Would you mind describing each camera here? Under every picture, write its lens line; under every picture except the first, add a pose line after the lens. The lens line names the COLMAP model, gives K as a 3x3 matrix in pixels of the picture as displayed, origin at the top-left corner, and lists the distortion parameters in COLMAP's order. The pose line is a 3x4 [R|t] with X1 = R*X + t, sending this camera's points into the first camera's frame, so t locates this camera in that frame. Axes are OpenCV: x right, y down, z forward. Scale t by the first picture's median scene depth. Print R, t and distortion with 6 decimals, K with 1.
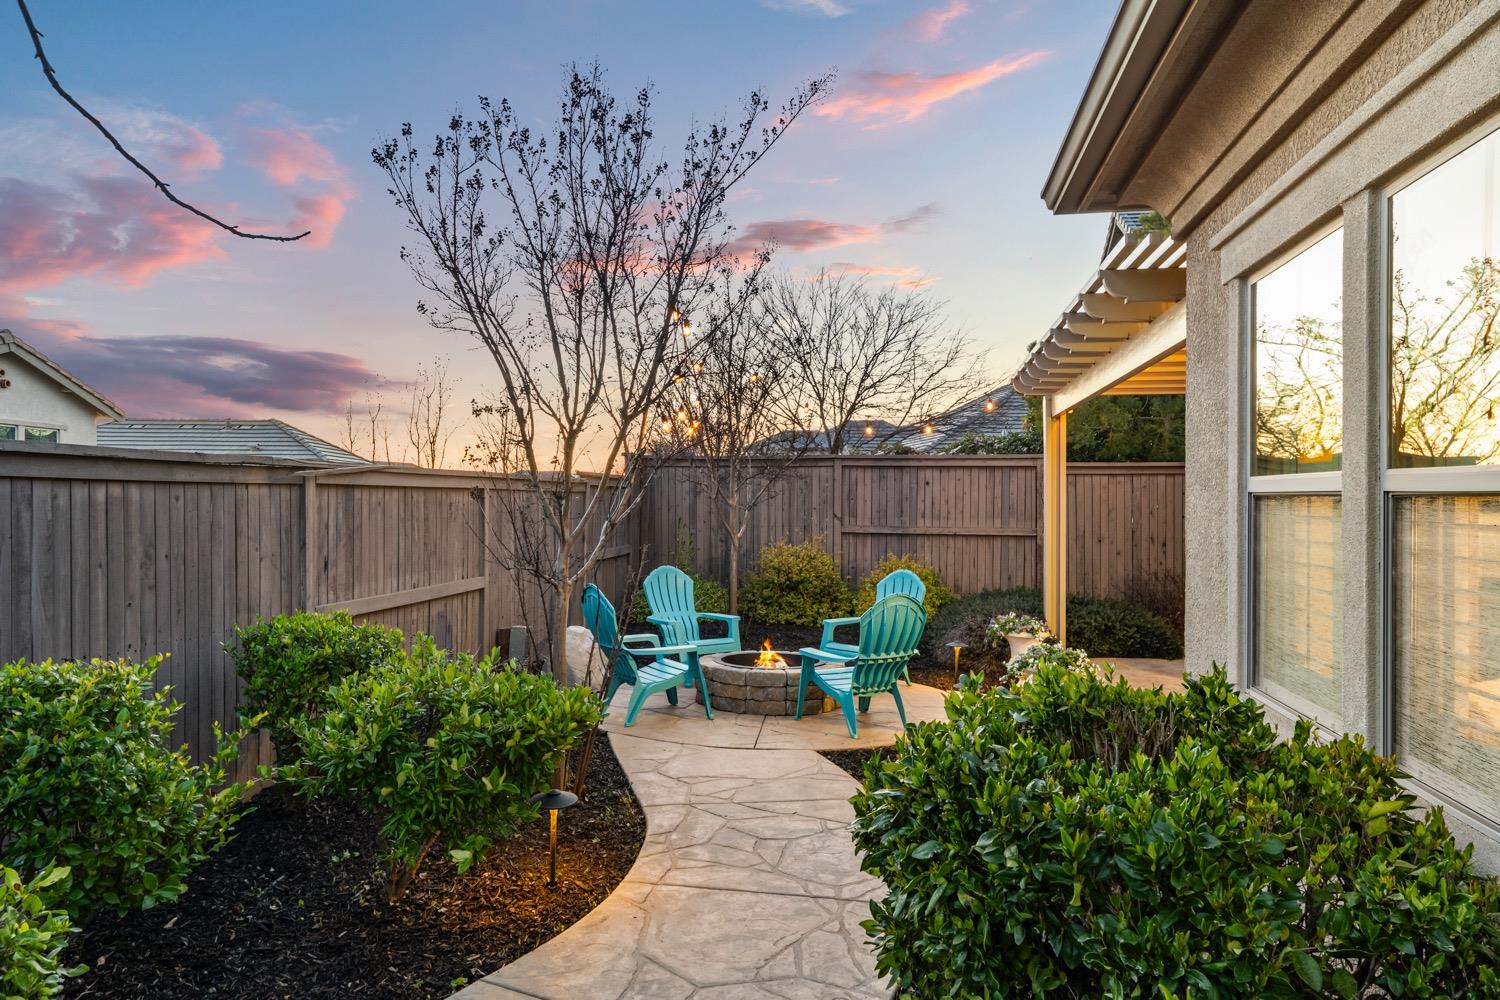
lens RADIAL K [[1029.5, 0, 749.2], [0, 1029.5, 501.1], [0, 0, 1]] dist [-0.002088, -0.000803]
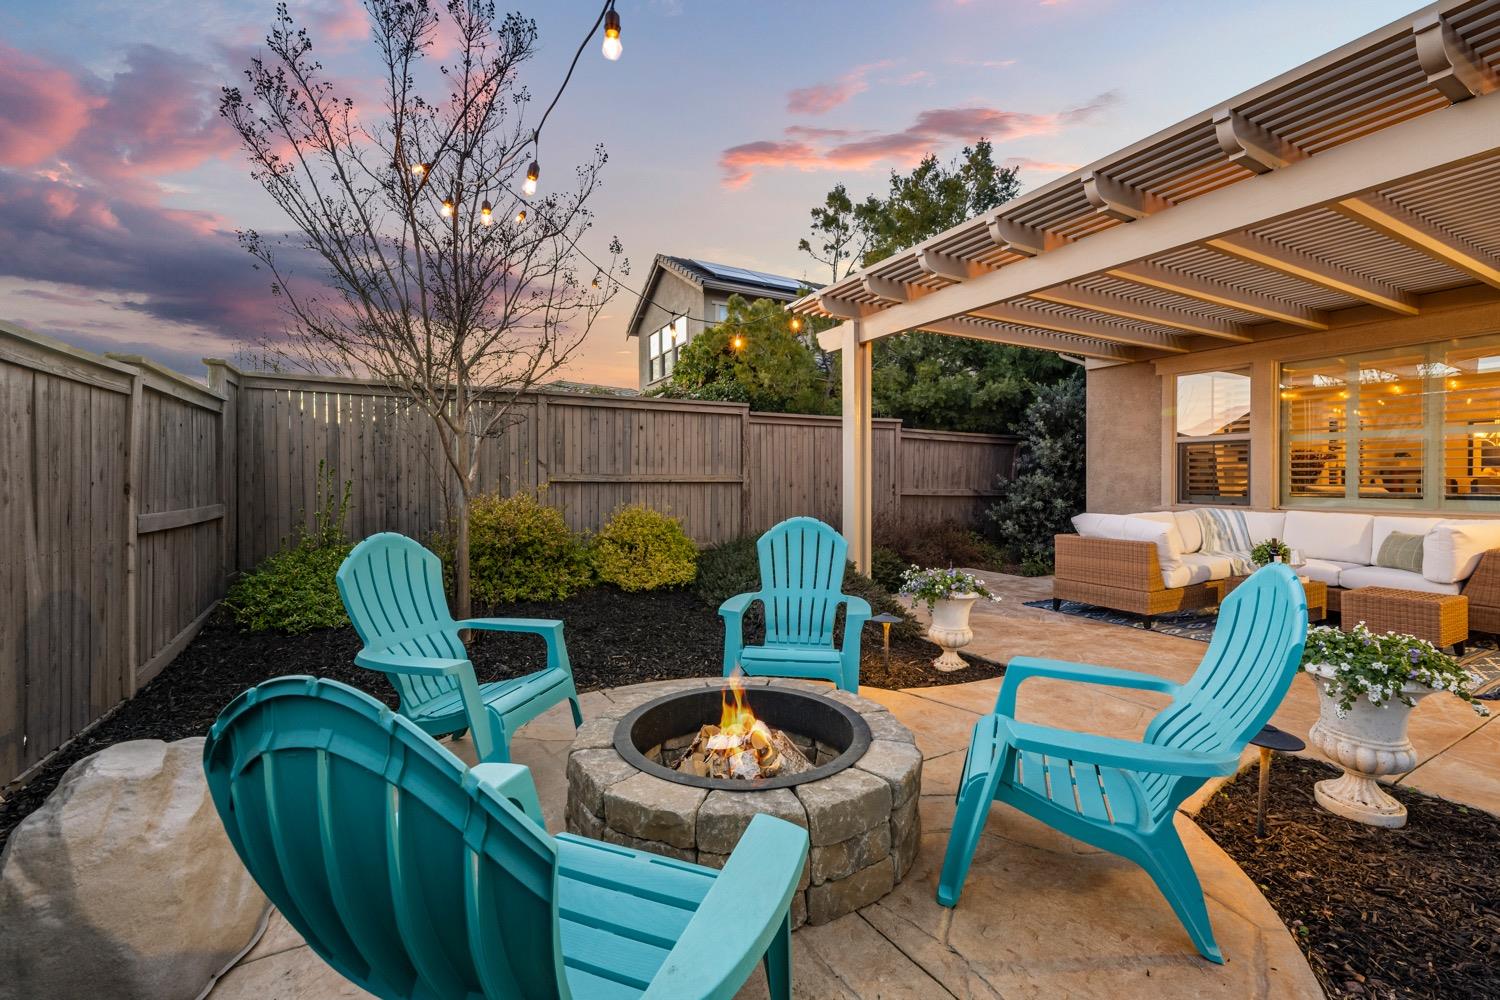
lens RADIAL K [[607.5, 0, 742.1], [0, 607.5, 482.4], [0, 0, 1]] dist [0.001870, 0.000119]
pose [[0.794423, -0.011102, 0.607264, -0.089489], [0.009388, 0.999938, 0.006000, 0.030062], [-0.607293, 0.000934, 0.794478, 0.508596]]
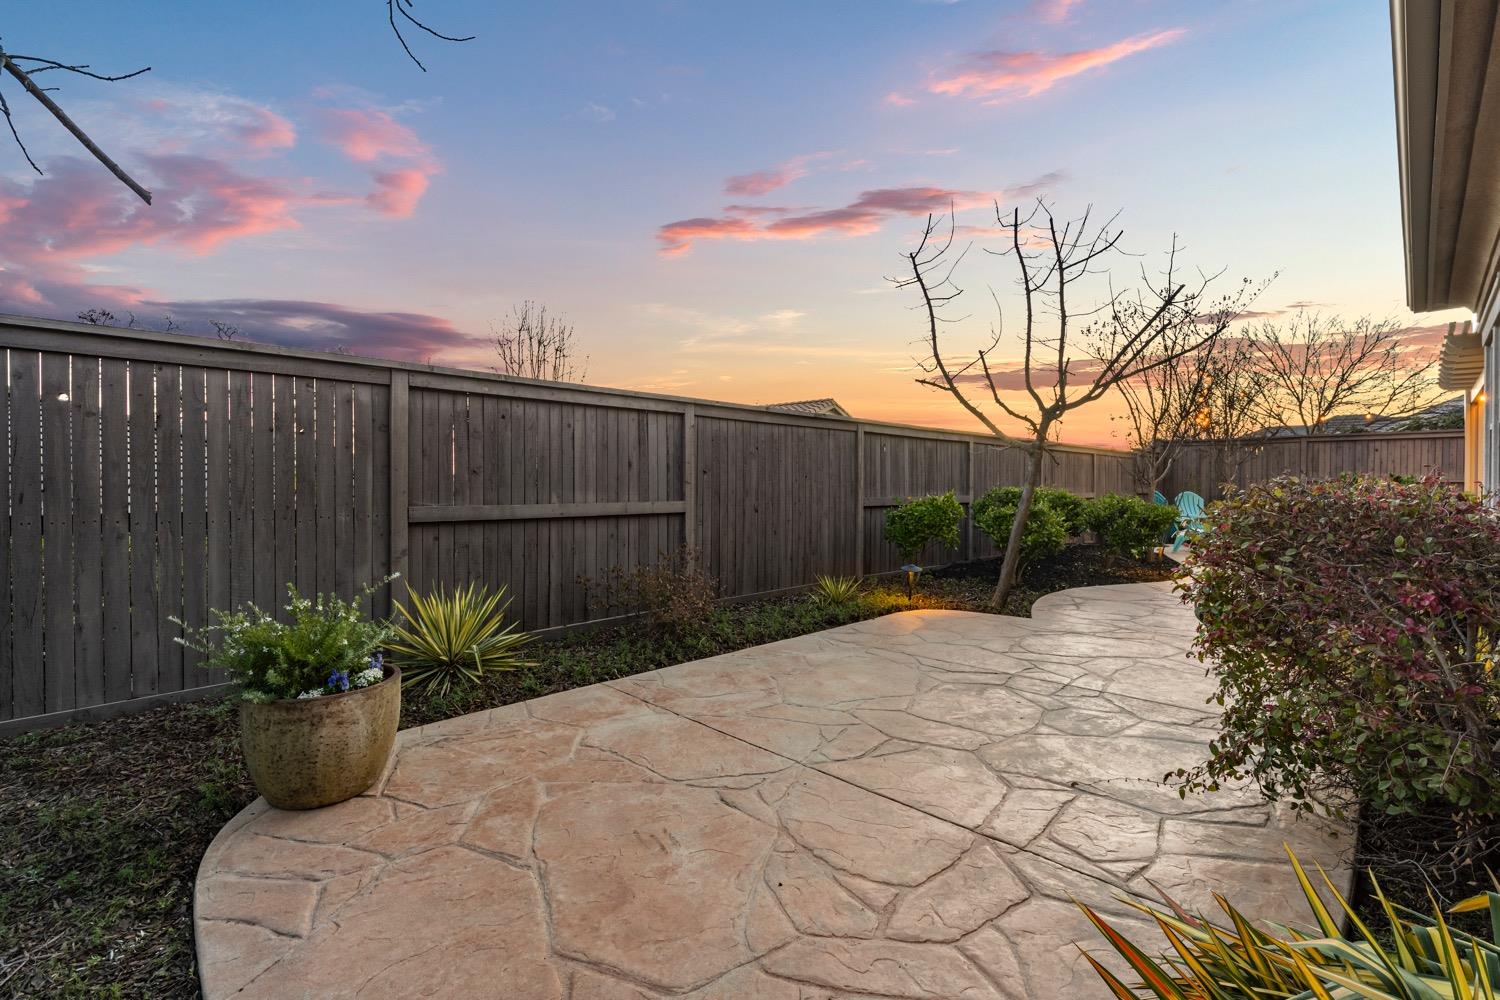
lens RADIAL K [[658.7, 0, 749.7], [0, 658.7, 488.5], [0, 0, 1]] dist [0.000038, 0.000032]
pose [[0.806265, 0.004059, -0.591541, -0.006415], [-0.000455, 0.999980, 0.006241, 0.036152], [0.591554, -0.004763, 0.806251, -0.402797]]
